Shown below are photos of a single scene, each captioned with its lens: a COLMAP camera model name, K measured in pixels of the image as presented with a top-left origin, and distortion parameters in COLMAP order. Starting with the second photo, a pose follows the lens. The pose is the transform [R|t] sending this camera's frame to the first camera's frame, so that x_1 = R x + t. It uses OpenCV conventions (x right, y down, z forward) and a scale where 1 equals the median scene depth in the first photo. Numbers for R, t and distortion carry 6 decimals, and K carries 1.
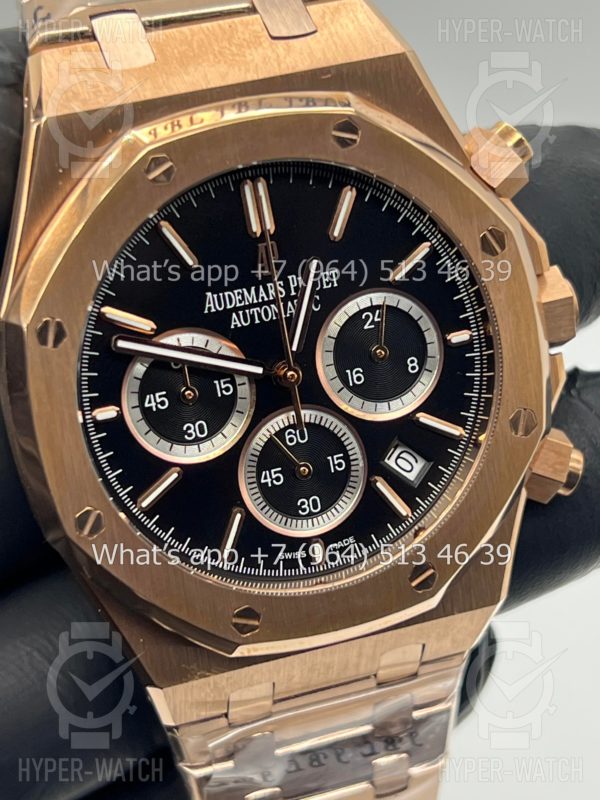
lens RADIAL K [[1842.0, 0, 300.0], [0, 1842.0, 400.0], [0, 0, 1]] dist [0.155754, -0.401981]
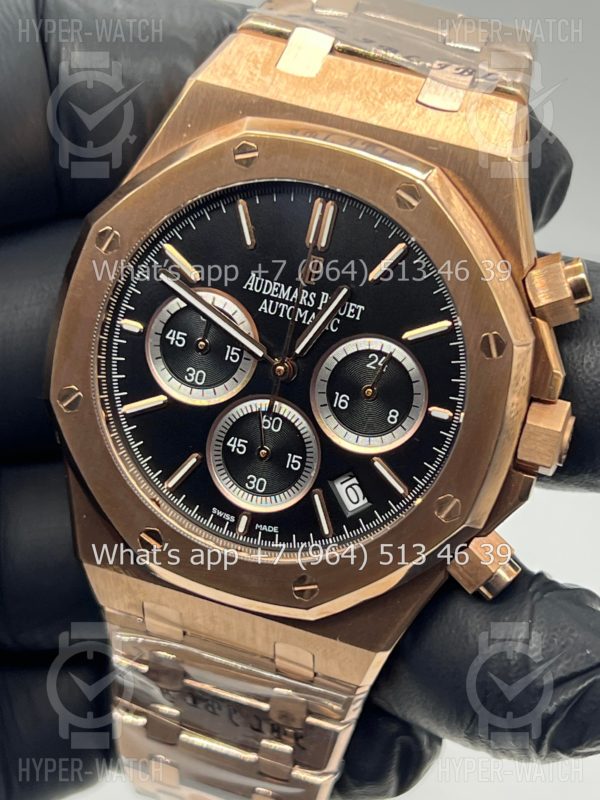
lens RADIAL K [[1842.0, 0, 300.0], [0, 1842.0, 400.0], [0, 0, 1]] dist [0.155754, -0.401981]
pose [[0.803146, 0.448484, -0.392197, 0.451704], [-0.460717, 0.884904, 0.068441, -0.078875], [0.377752, 0.125724, 0.917332, -0.034833]]
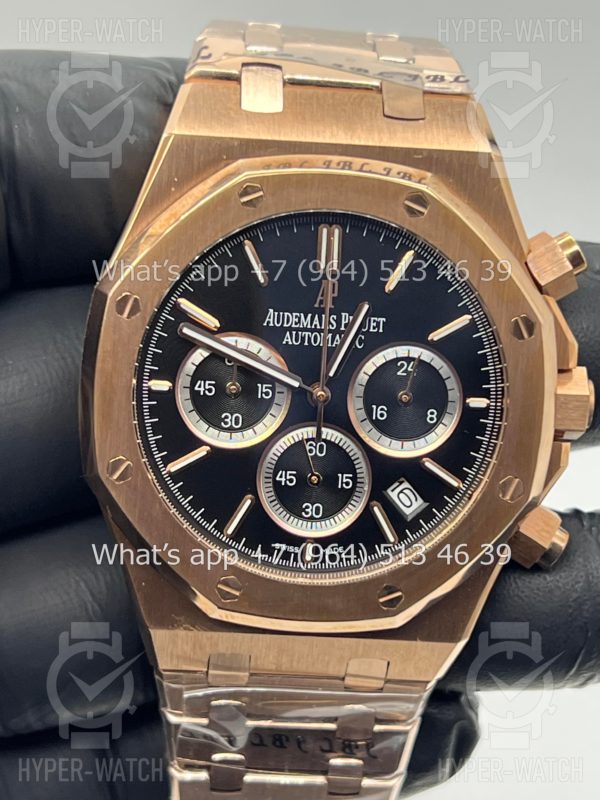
lens RADIAL K [[1842.0, 0, 300.0], [0, 1842.0, 400.0], [0, 0, 1]] dist [0.155754, -0.401981]
pose [[0.954259, 0.249549, -0.164670, 0.172023], [-0.259274, 0.964970, -0.040126, 0.039144], [0.148888, 0.080985, 0.985532, -0.145730]]
